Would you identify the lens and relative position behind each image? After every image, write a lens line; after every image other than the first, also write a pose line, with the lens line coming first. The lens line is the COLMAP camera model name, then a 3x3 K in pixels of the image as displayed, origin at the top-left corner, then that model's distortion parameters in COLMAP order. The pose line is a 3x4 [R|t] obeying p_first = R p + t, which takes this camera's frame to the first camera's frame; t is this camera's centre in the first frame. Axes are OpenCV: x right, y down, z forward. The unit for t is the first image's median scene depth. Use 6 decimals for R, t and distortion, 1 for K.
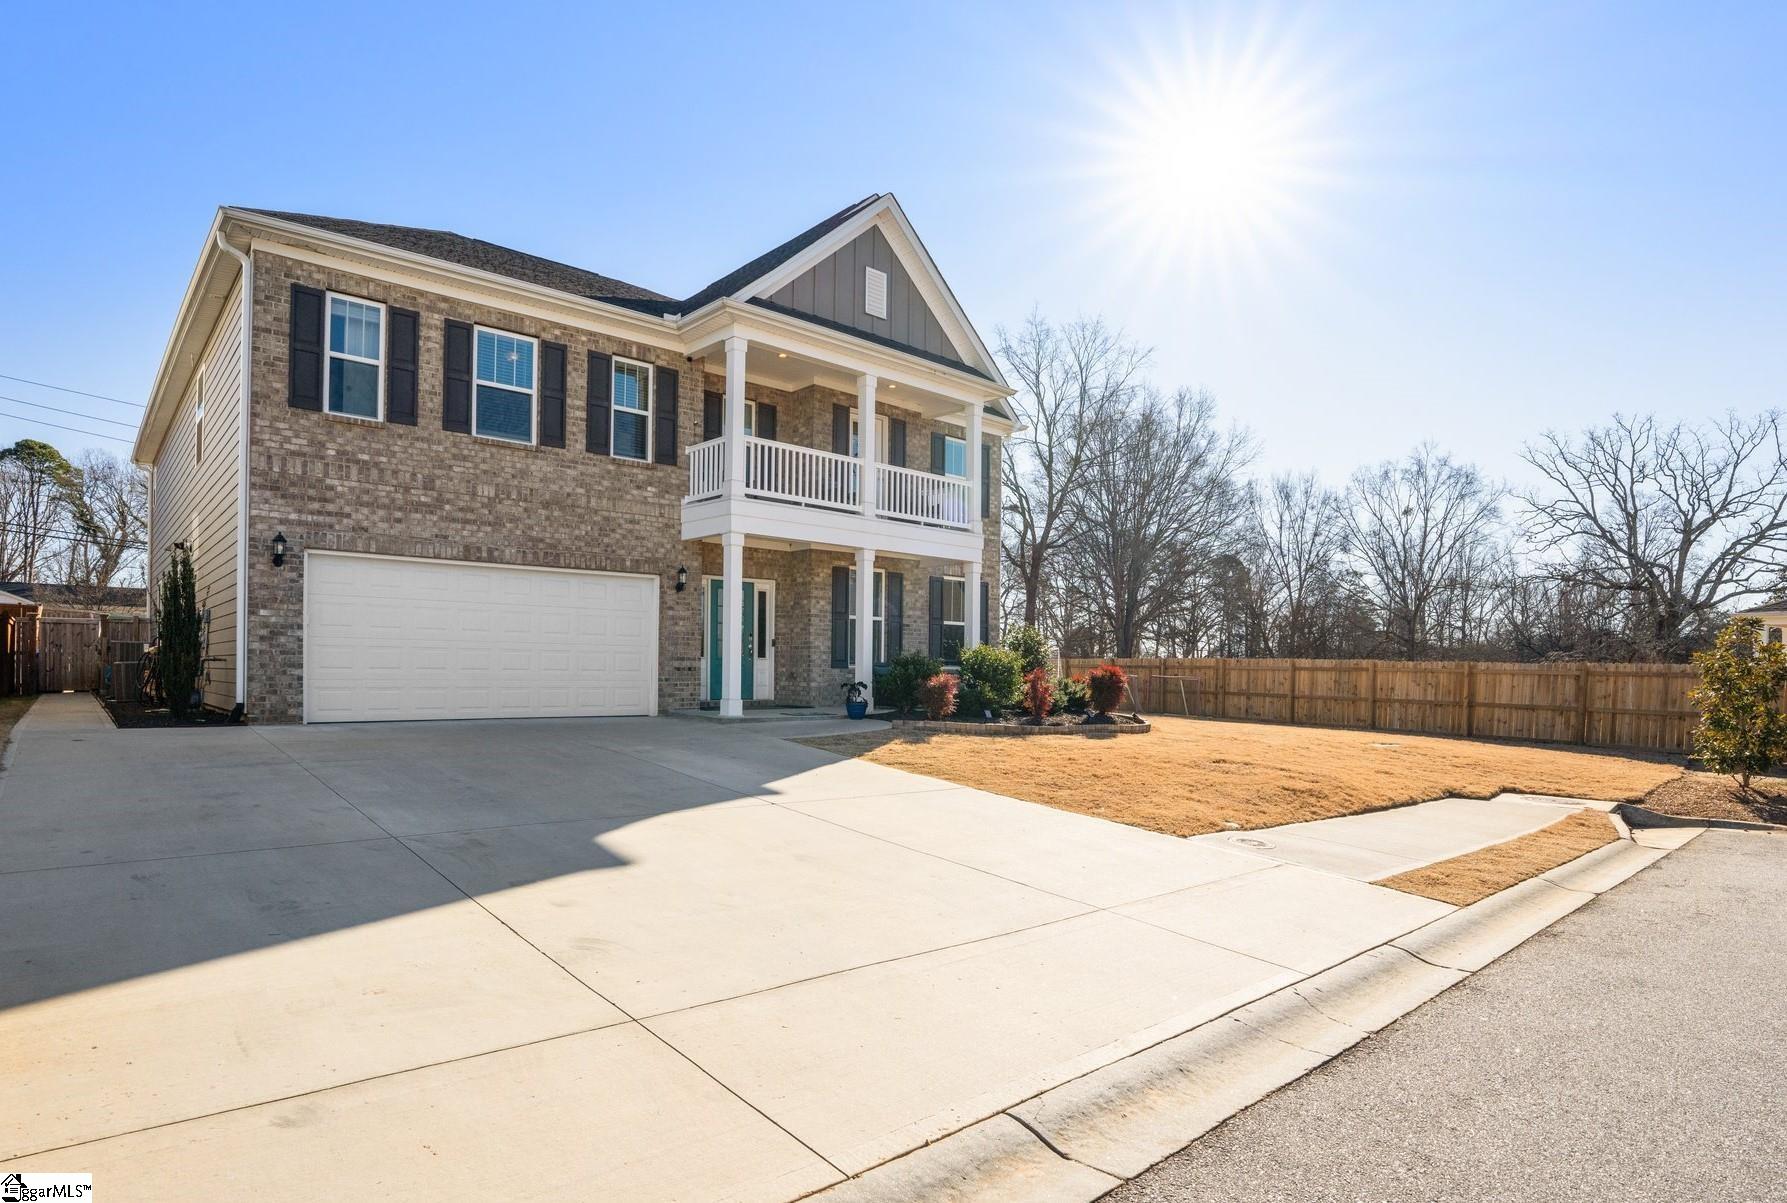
lens RADIAL K [[933.6, 0, 820.4], [0, 933.6, 667.8], [0, 0, 1]] dist [-0.011366, -0.000036]
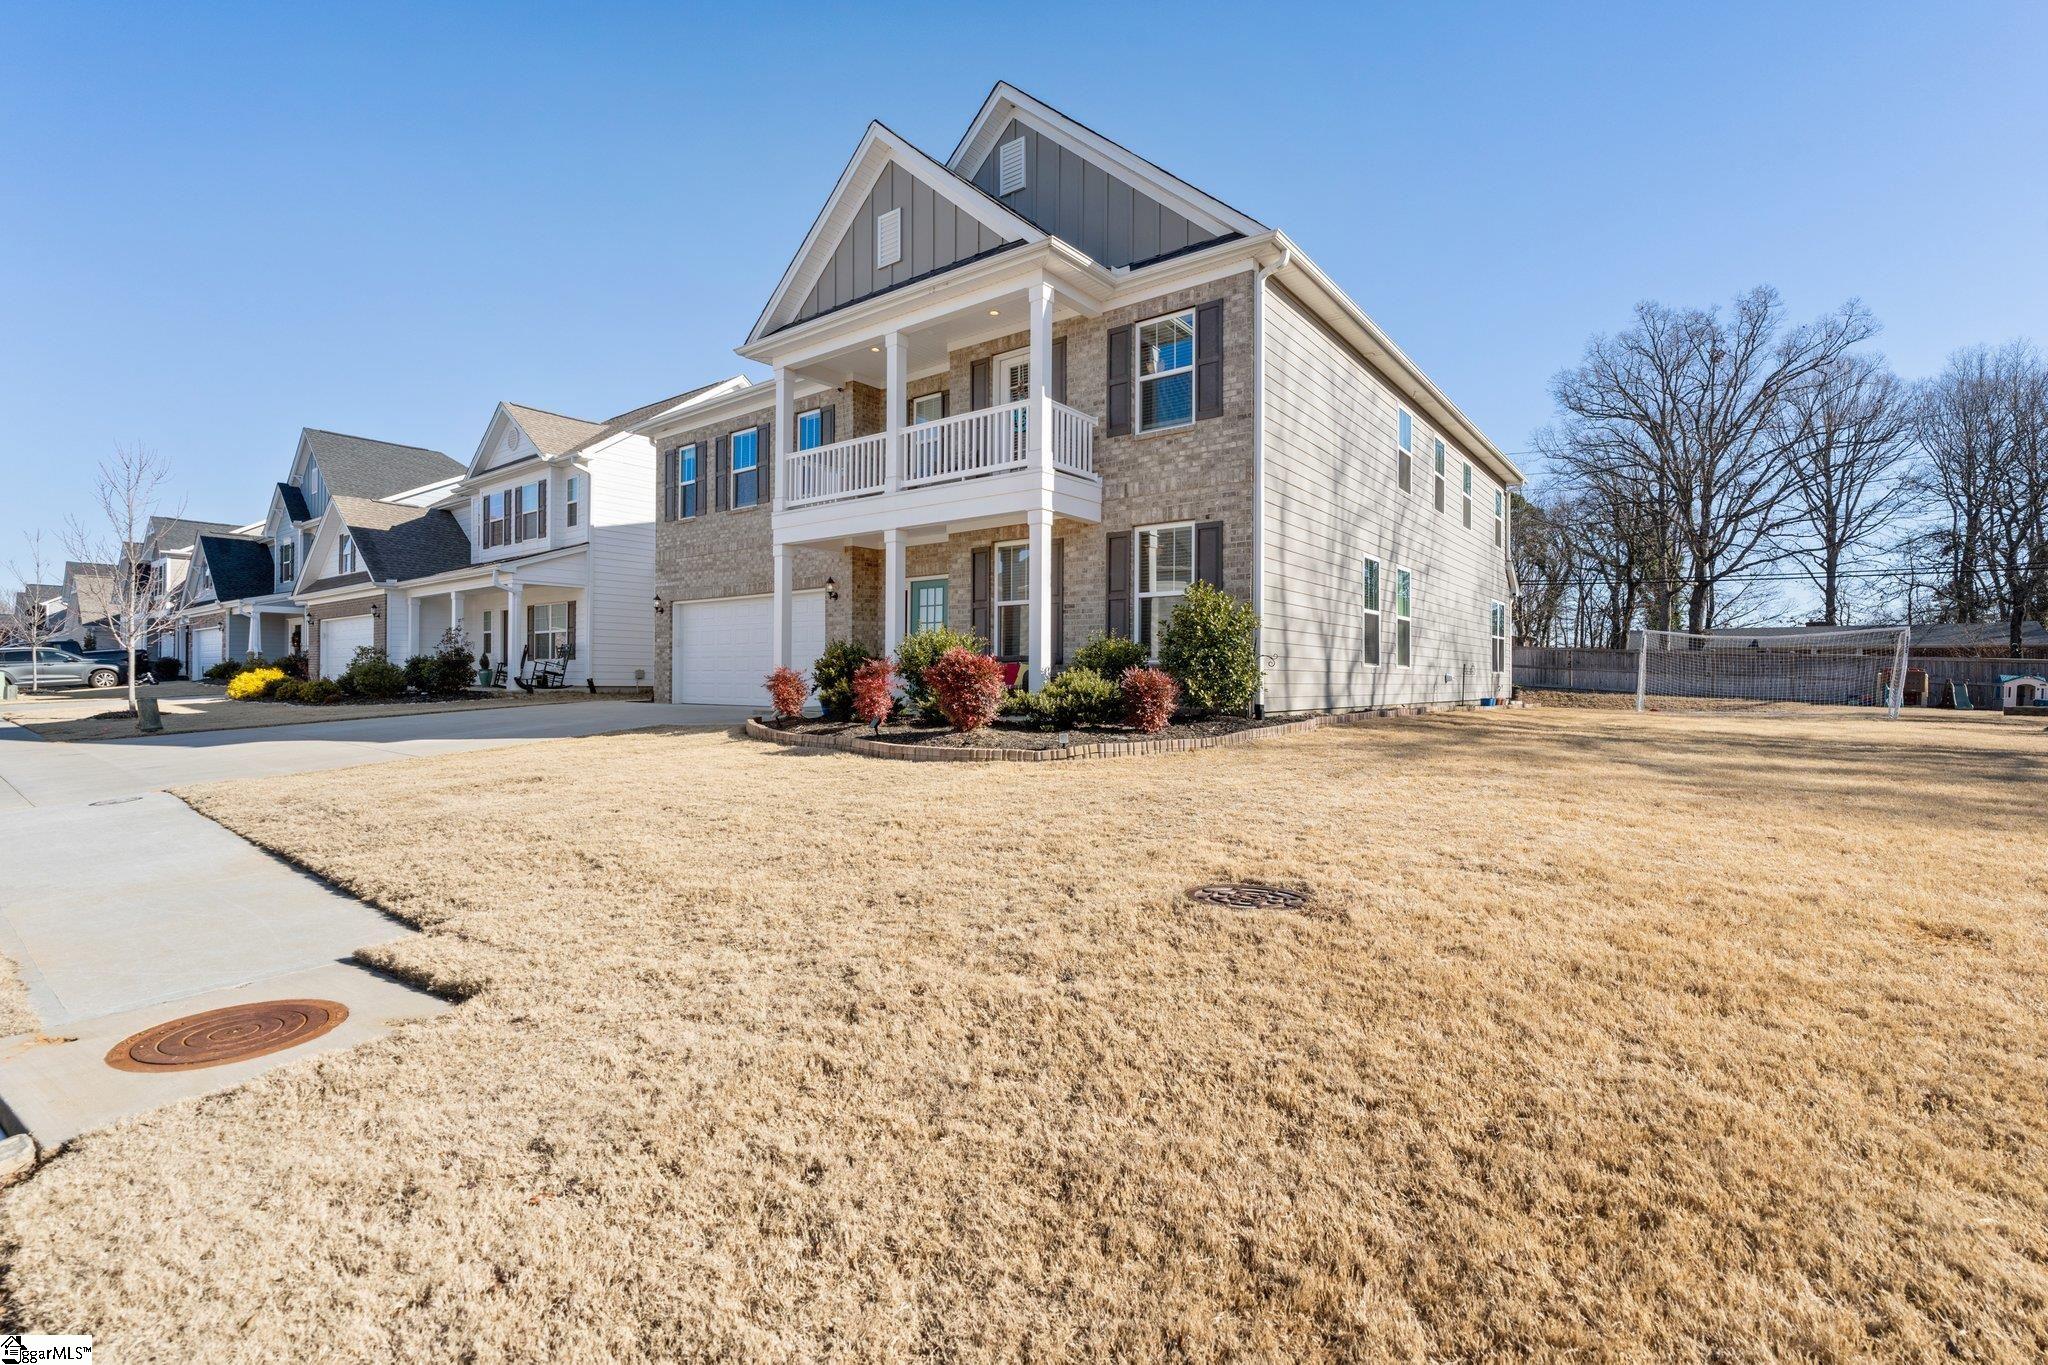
lens RADIAL K [[926.3, 0, 1012.5], [0, 926.3, 690.9], [0, 0, 1]] dist [-0.033012, 0.000704]
pose [[0.217878, 0.005341, -0.975961, 1.035436], [0.000525, 0.999984, 0.005589, 0.023161], [0.975976, -0.001731, 0.217872, 1.023905]]
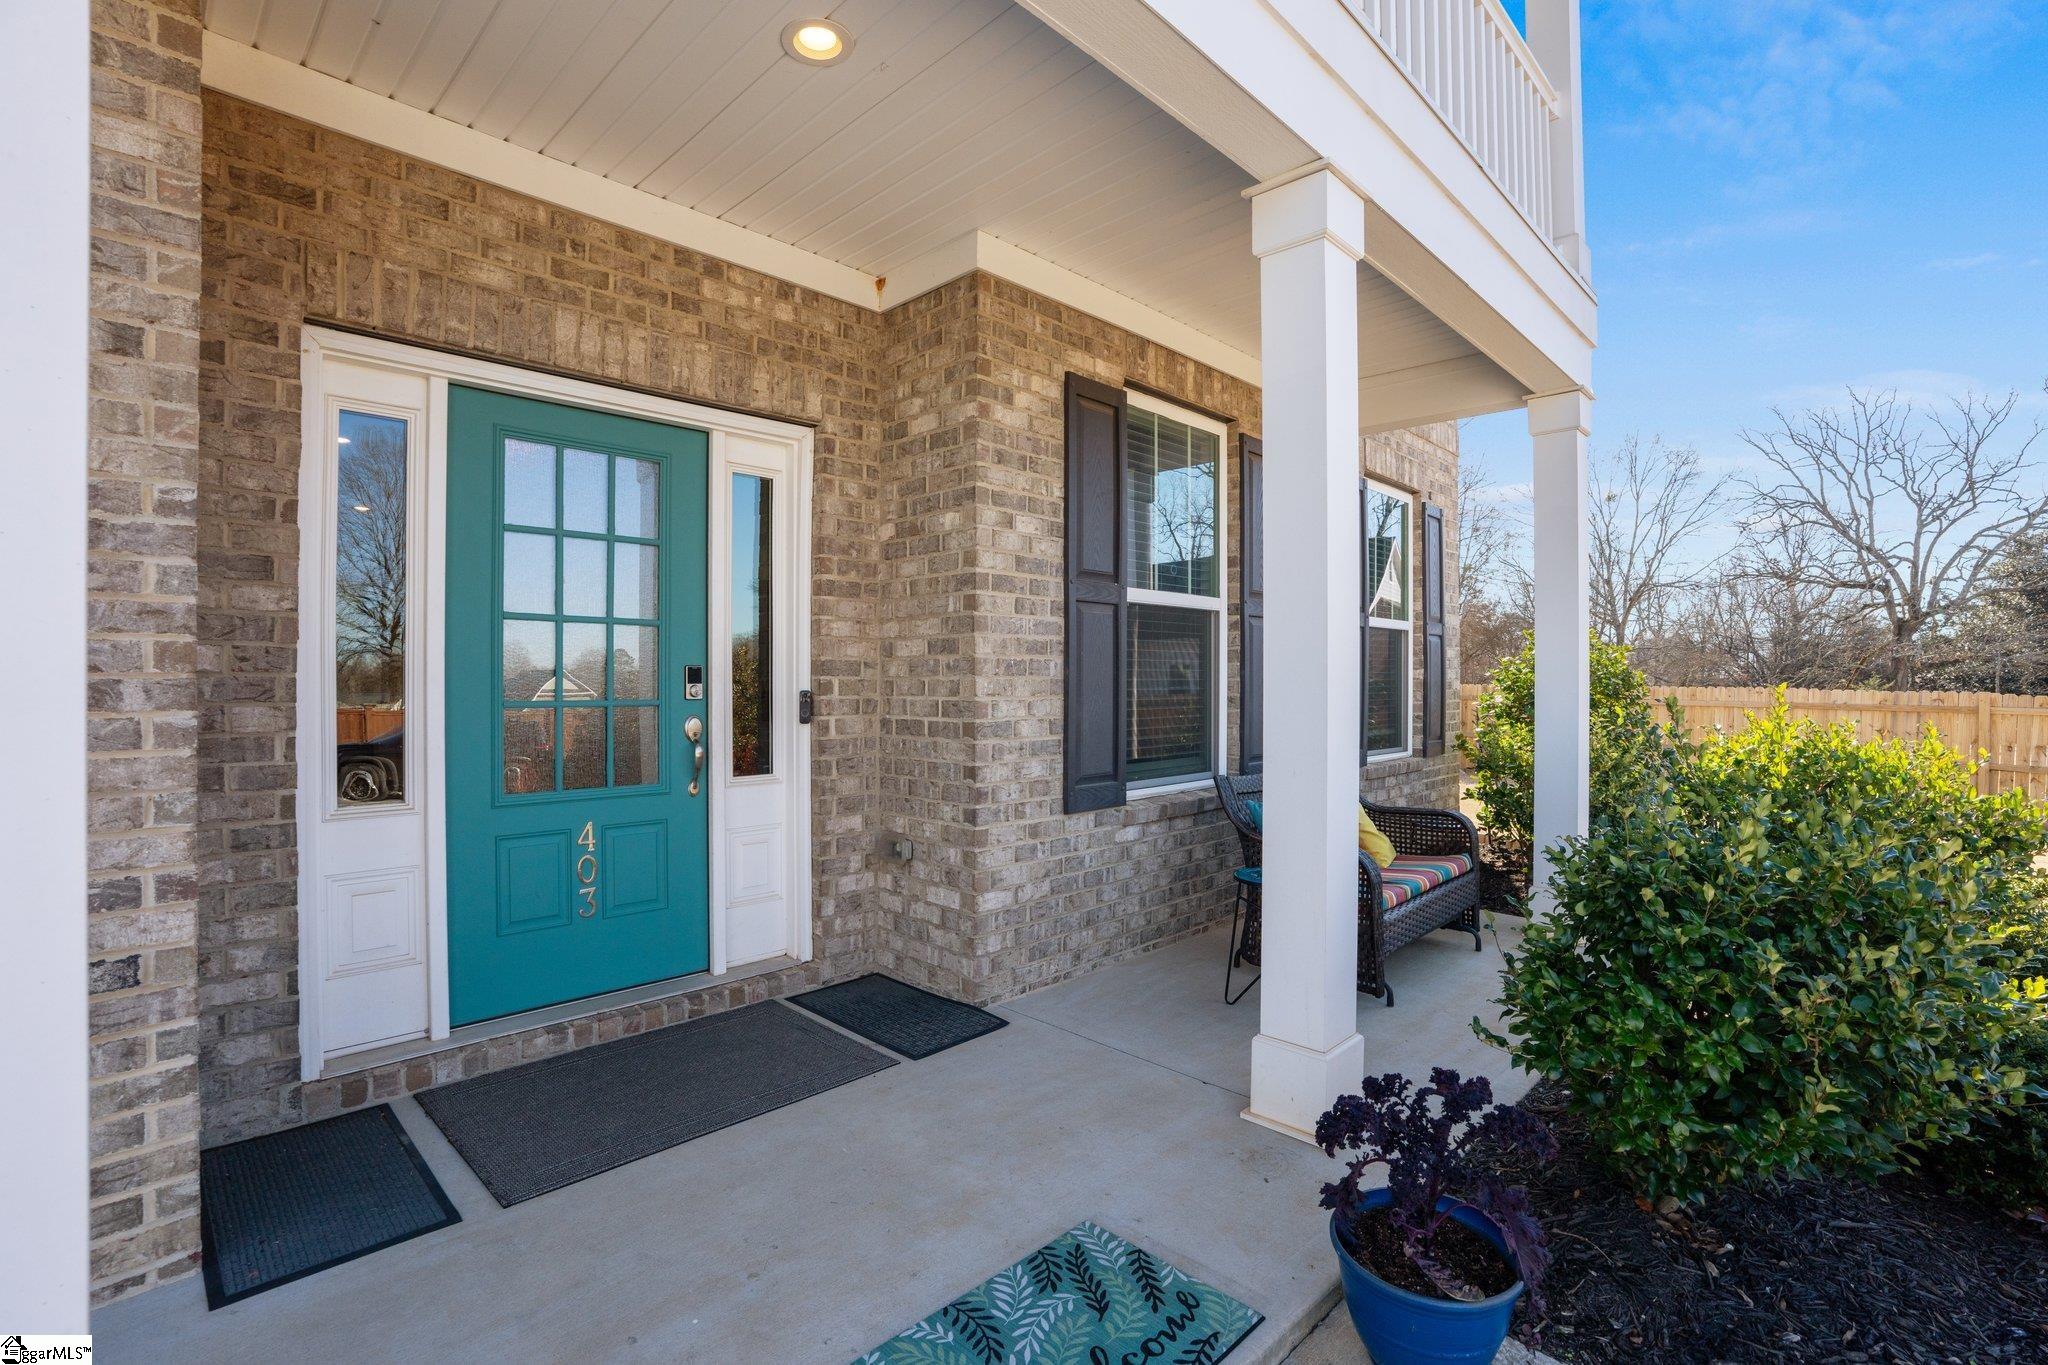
lens RADIAL K [[926.3, 0, 990.8], [0, 926.3, 676.3], [0, 0, 1]] dist [-0.033012, 0.000704]
pose [[0.996111, -0.009003, 0.087644, -0.030834], [0.008999, 0.999959, 0.000434, -0.040720], [-0.087644, 0.000357, 0.996152, 0.934035]]
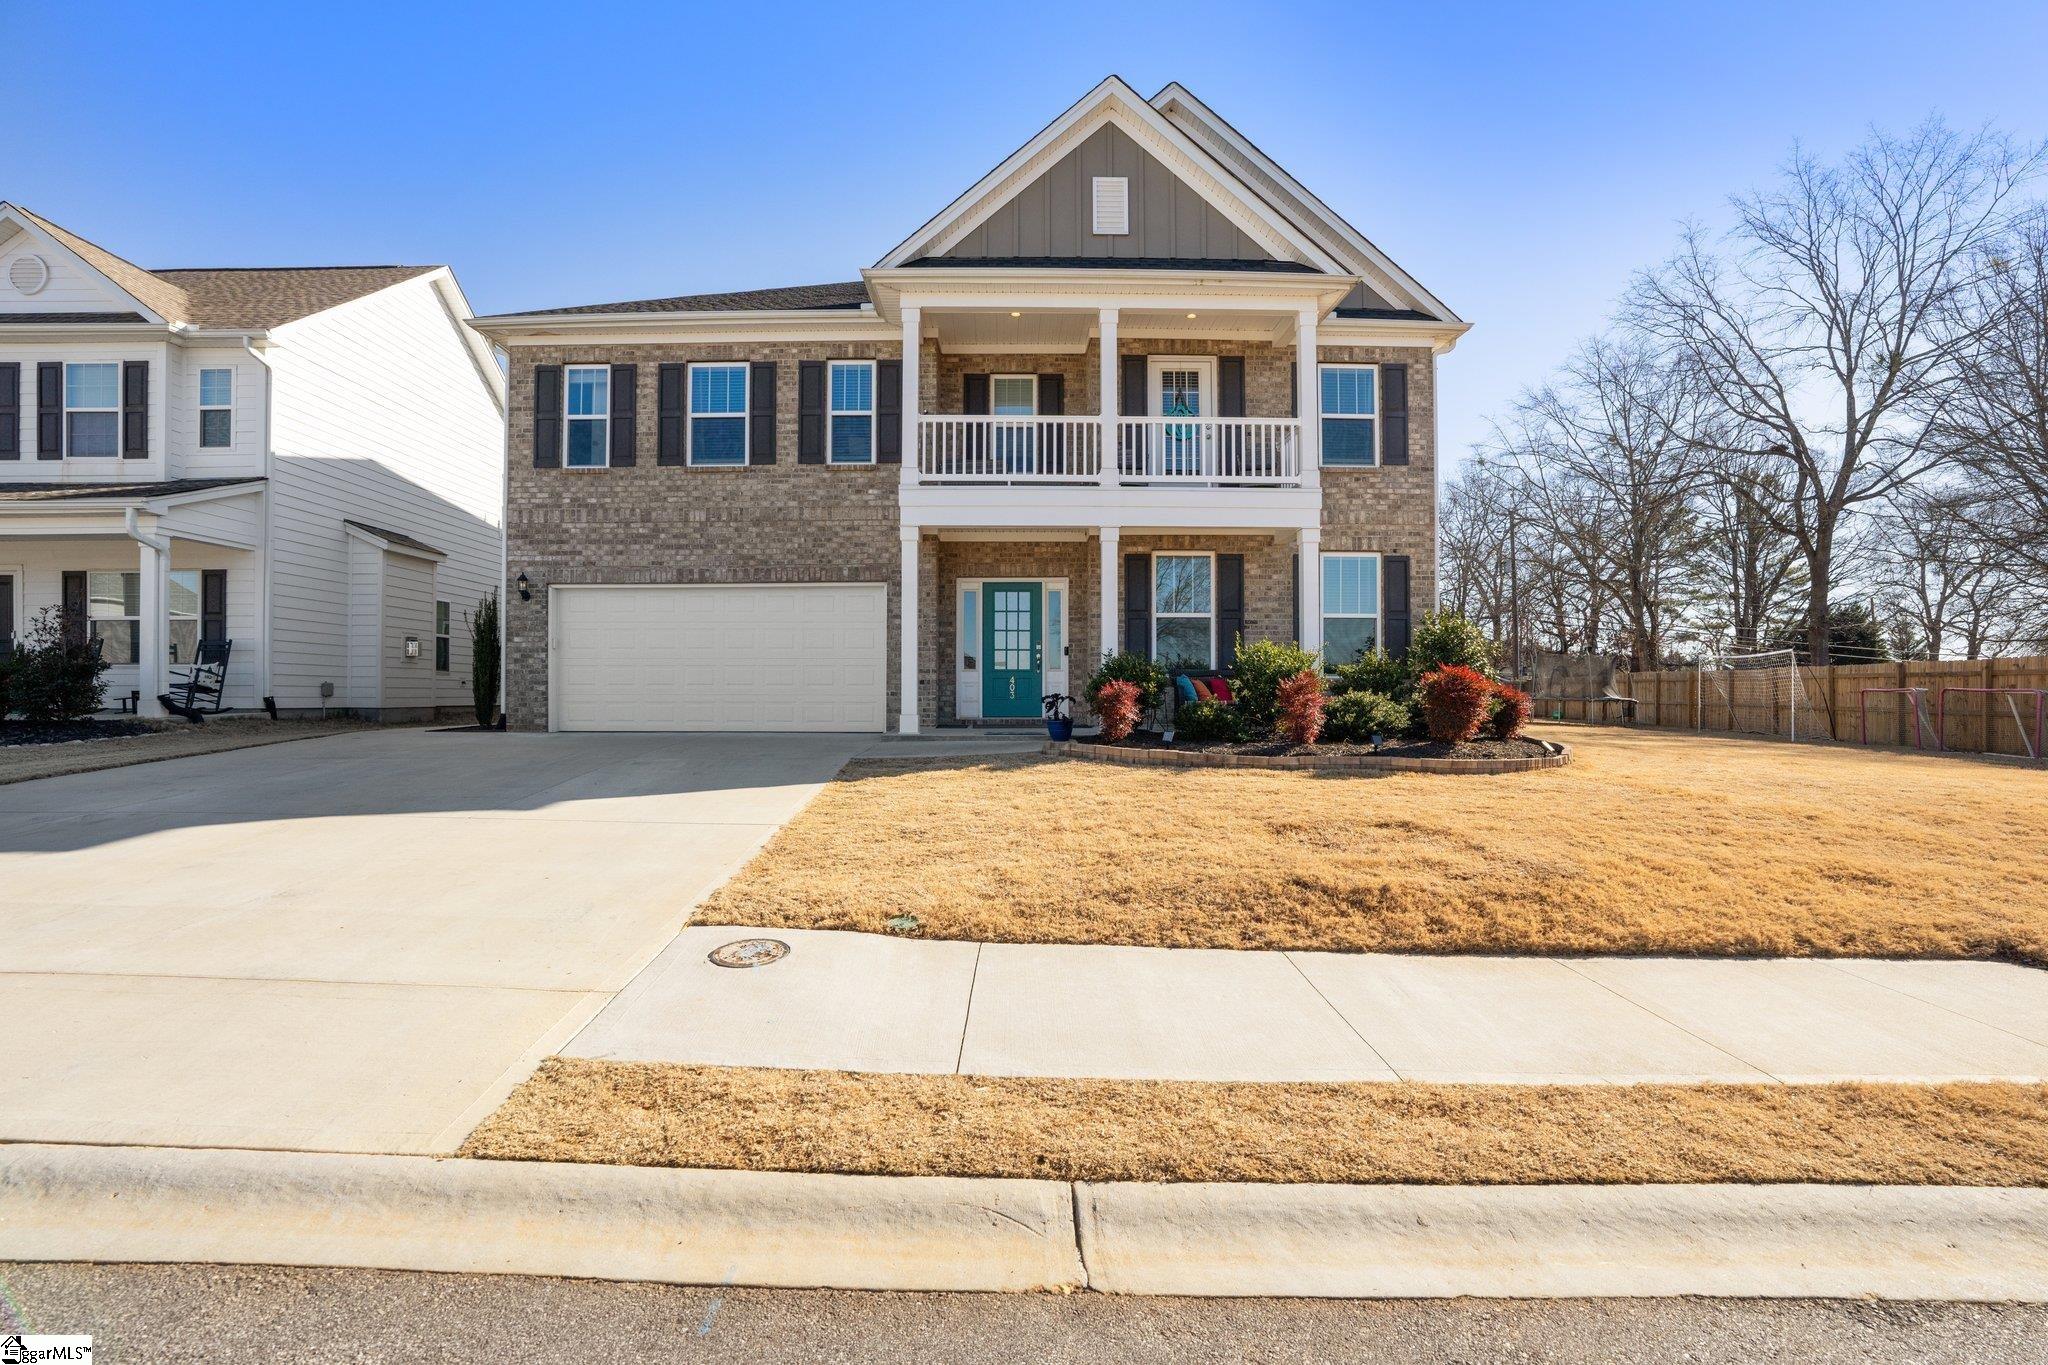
lens RADIAL K [[926.3, 0, 1019.7], [0, 926.3, 686.5], [0, 0, 1]] dist [-0.033012, 0.000704]
pose [[0.781477, -0.015401, -0.623744, 0.533362], [0.009785, 0.999875, -0.012428, 0.018905], [0.623857, 0.003609, 0.781530, 0.378065]]
